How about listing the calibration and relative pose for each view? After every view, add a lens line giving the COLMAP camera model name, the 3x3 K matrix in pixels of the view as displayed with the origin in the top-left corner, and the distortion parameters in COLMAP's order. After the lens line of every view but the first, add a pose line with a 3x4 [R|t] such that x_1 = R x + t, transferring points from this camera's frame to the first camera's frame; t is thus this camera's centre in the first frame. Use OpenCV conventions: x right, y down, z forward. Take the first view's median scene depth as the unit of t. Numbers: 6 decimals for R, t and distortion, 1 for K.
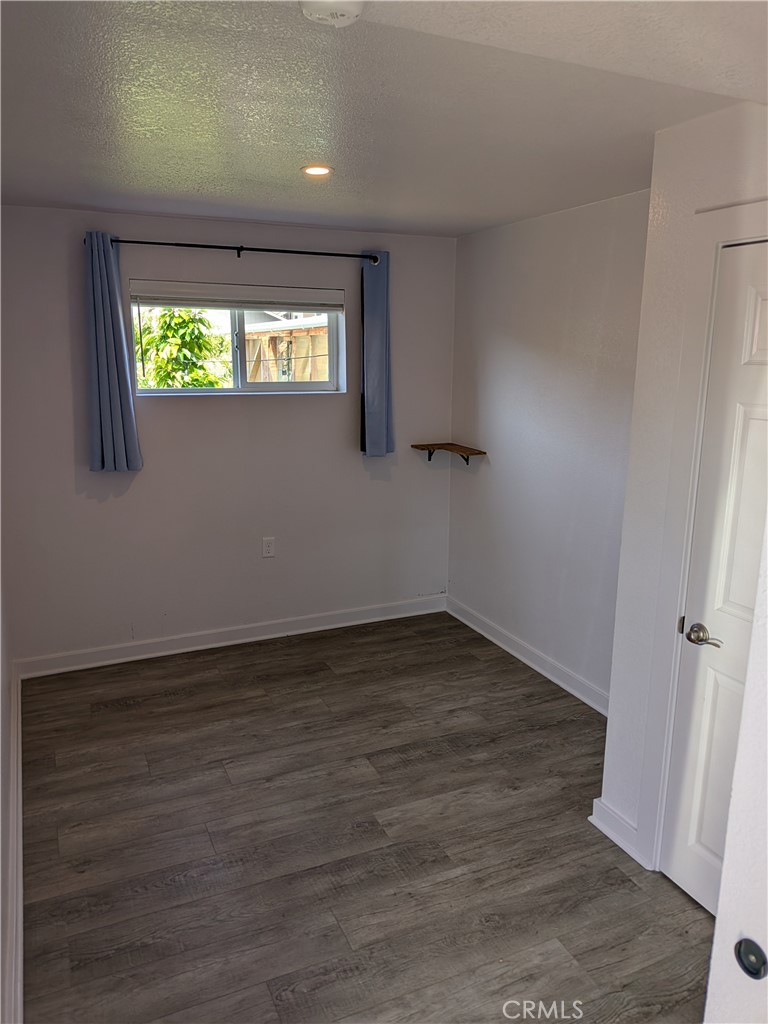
lens RADIAL K [[746.9, 0, 384.0], [0, 746.9, 512.0], [0, 0, 1]] dist [0.004064, -0.007224]
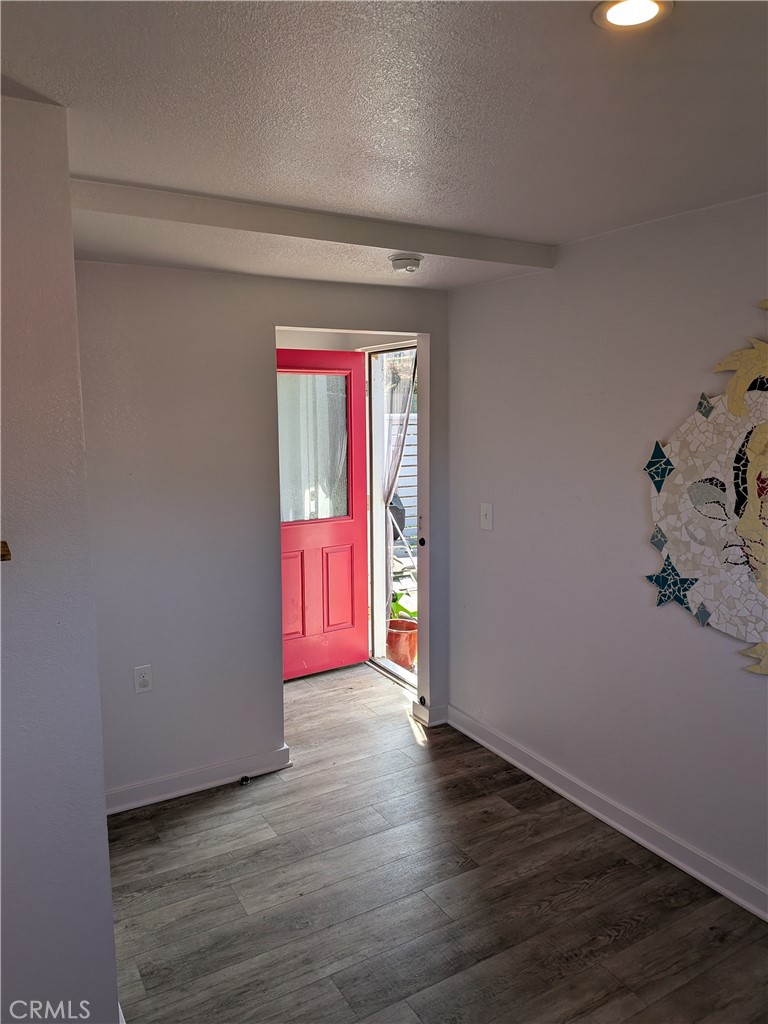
lens RADIAL K [[746.9, 0, 384.0], [0, 746.9, 512.0], [0, 0, 1]] dist [0.004064, -0.007224]
pose [[-0.994942, 0.013900, -0.099488, 0.118518], [-0.021976, 0.936273, 0.350585, -0.373291], [0.098021, 0.350998, -0.931232, 1.704353]]
